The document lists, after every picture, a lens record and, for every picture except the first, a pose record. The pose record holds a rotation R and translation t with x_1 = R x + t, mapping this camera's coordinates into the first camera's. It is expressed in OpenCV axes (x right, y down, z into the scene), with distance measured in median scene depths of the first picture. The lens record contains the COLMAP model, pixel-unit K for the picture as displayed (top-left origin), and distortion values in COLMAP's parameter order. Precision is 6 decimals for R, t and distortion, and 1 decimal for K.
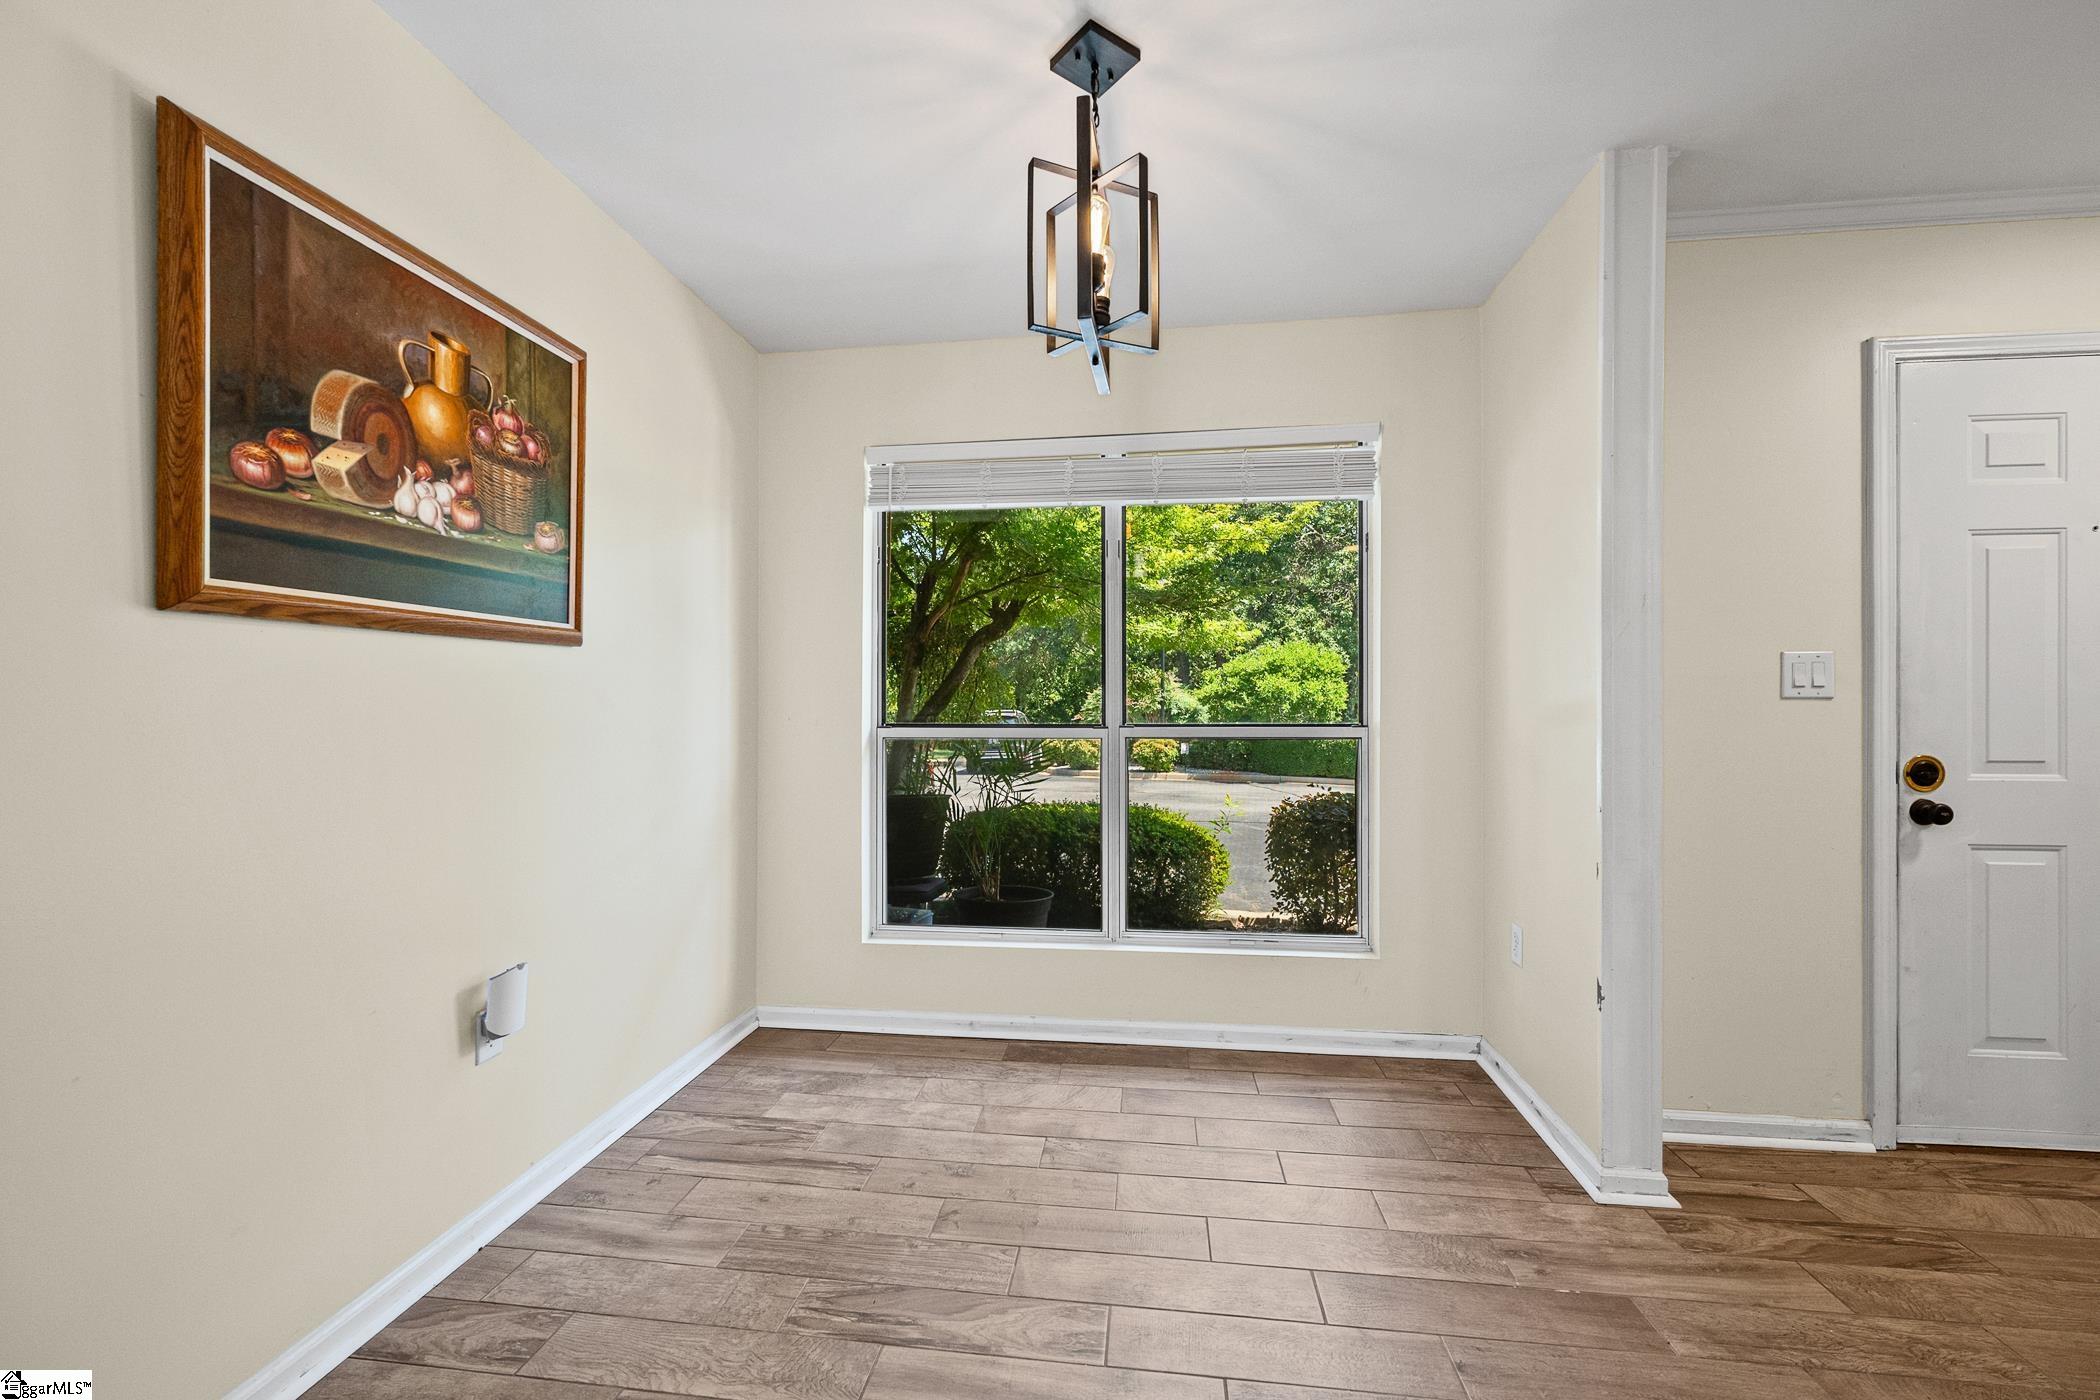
lens RADIAL K [[836.1, 0, 1044.0], [0, 836.1, 706.5], [0, 0, 1]] dist [0.003576, -0.002015]
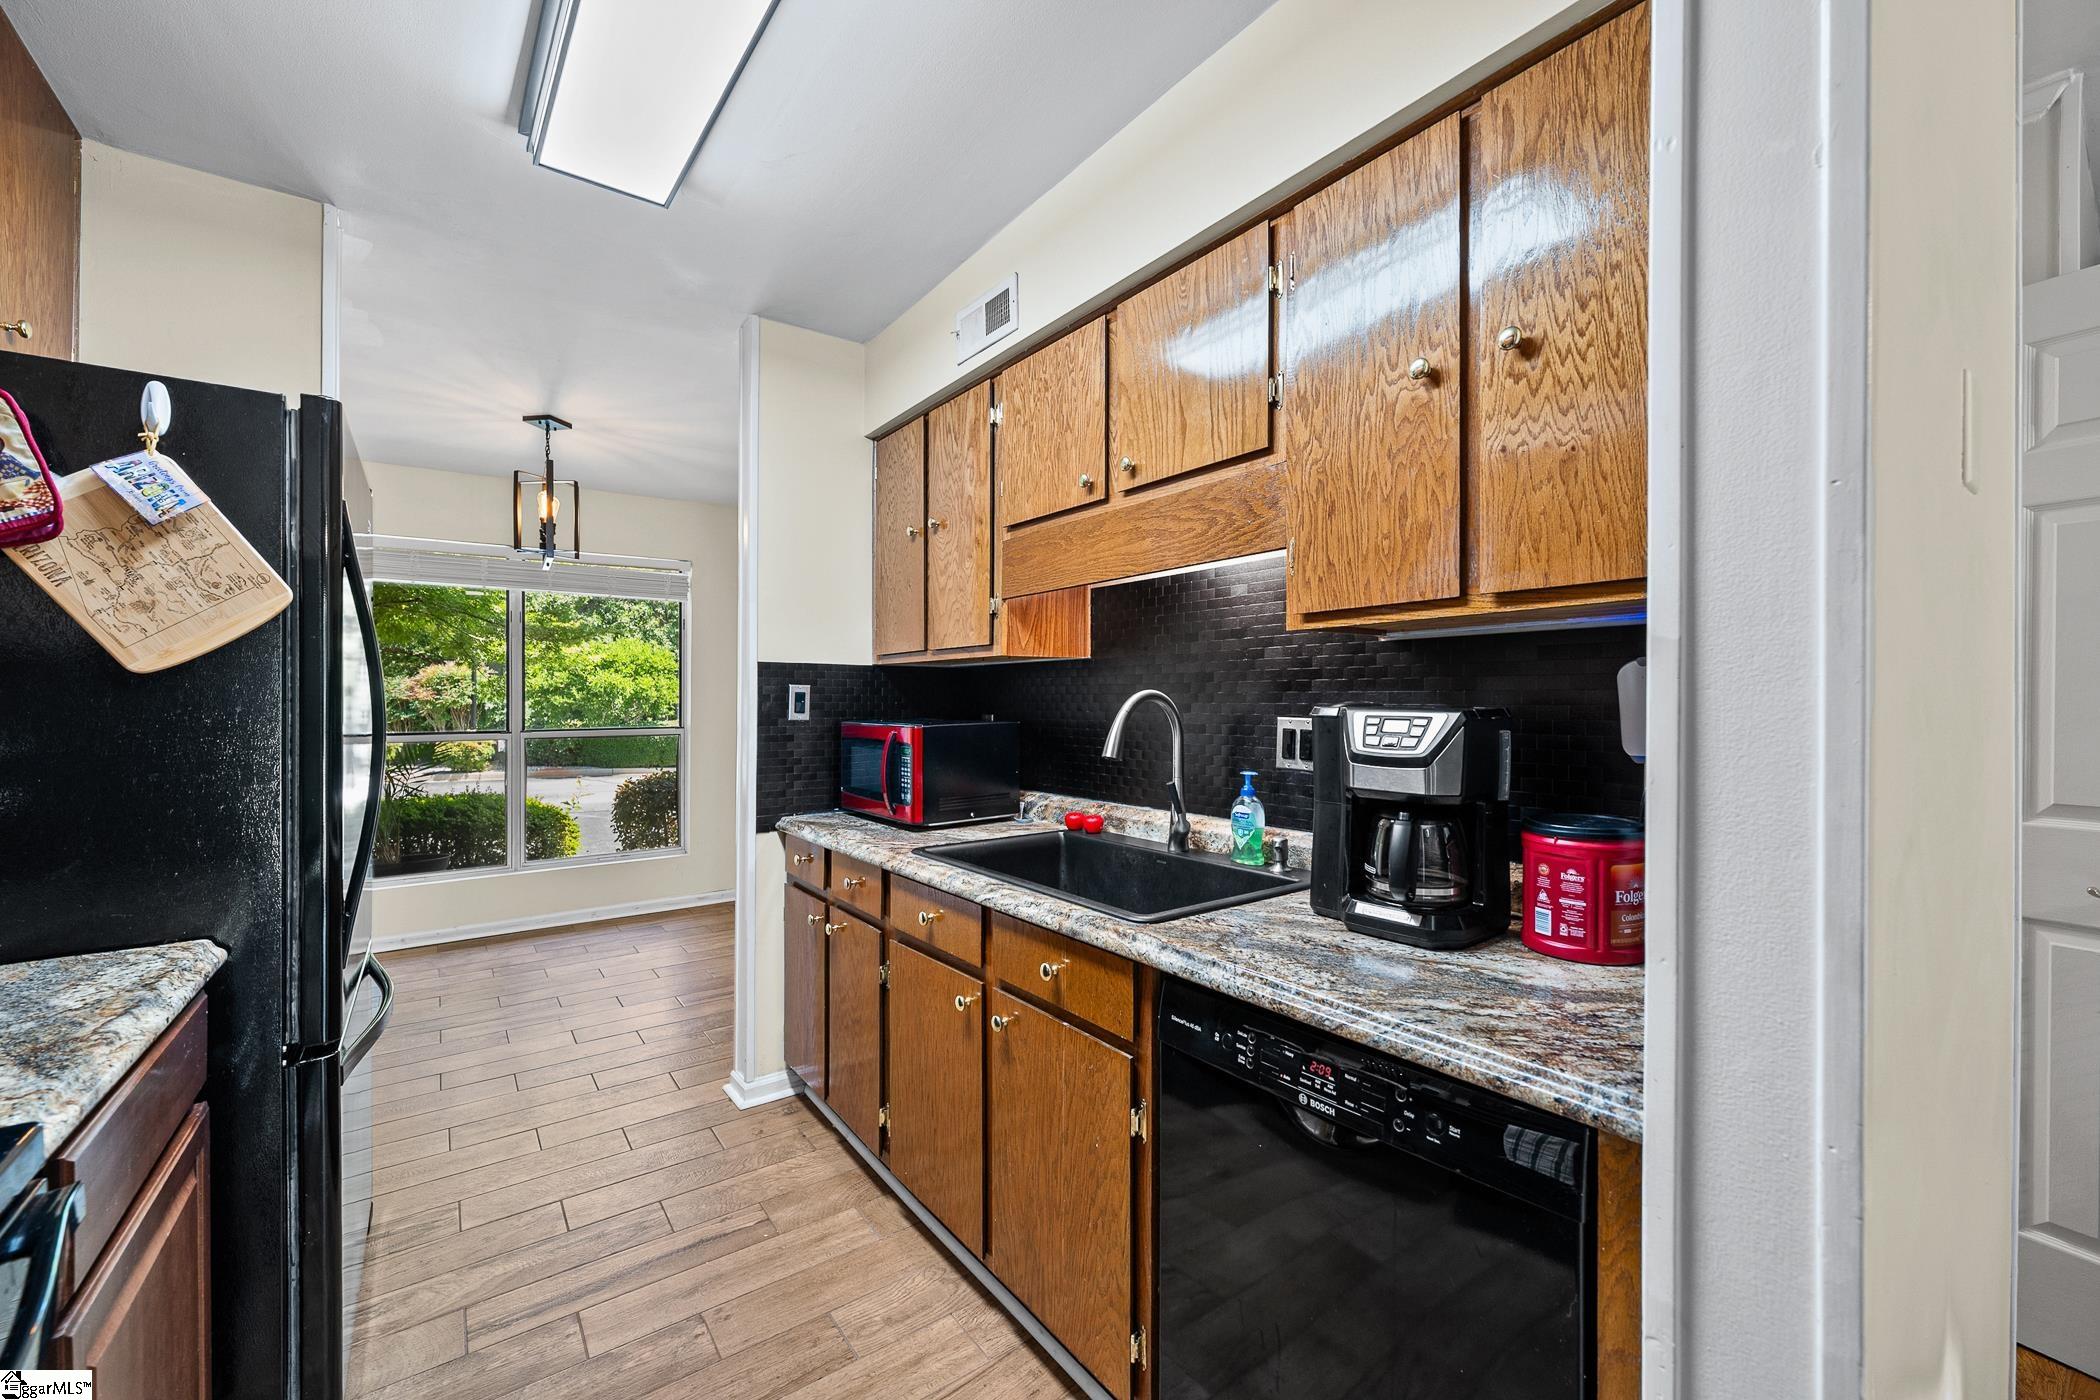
lens RADIAL K [[836.1, 0, 1057.7], [0, 836.1, 698.1], [0, 0, 1]] dist [0.003576, -0.002015]
pose [[0.718172, -0.000434, 0.695865, -0.448969], [-0.000977, 0.999998, 0.001632, -0.068507], [-0.695865, -0.001852, 0.718171, -1.323560]]
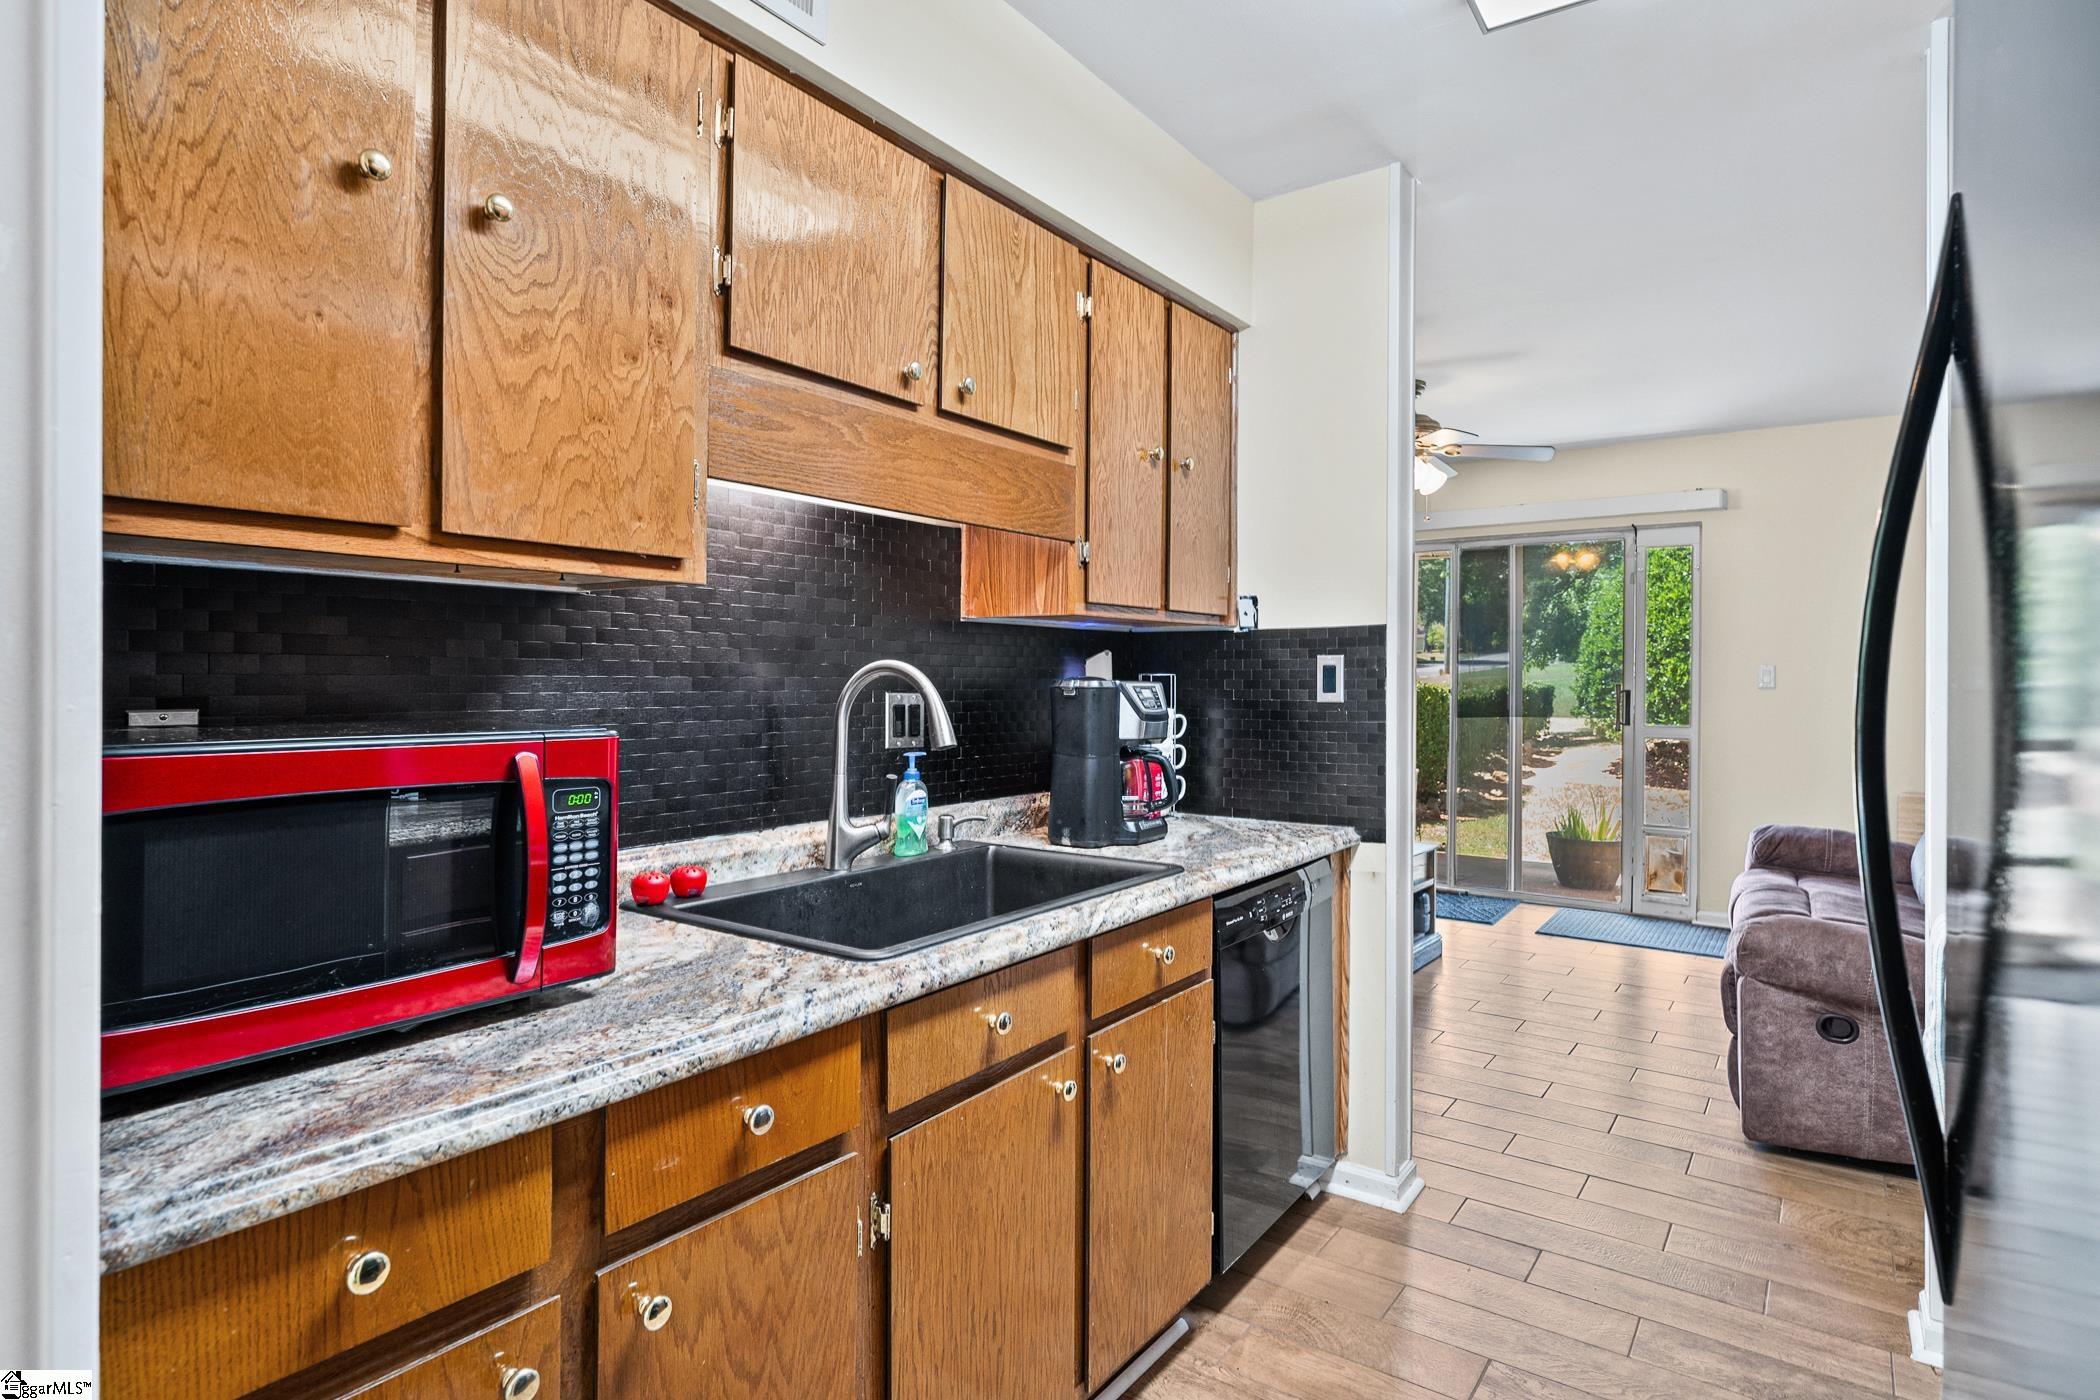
lens RADIAL K [[1072.3, 0, 995.4], [0, 1072.3, 698.3], [0, 0, 1]] dist [-0.027420, 0.001074]
pose [[-0.857064, -0.012486, 0.515058, -0.265037], [-0.006736, 0.999892, 0.013030, -0.053181], [-0.515166, 0.007698, -0.857056, 0.205555]]
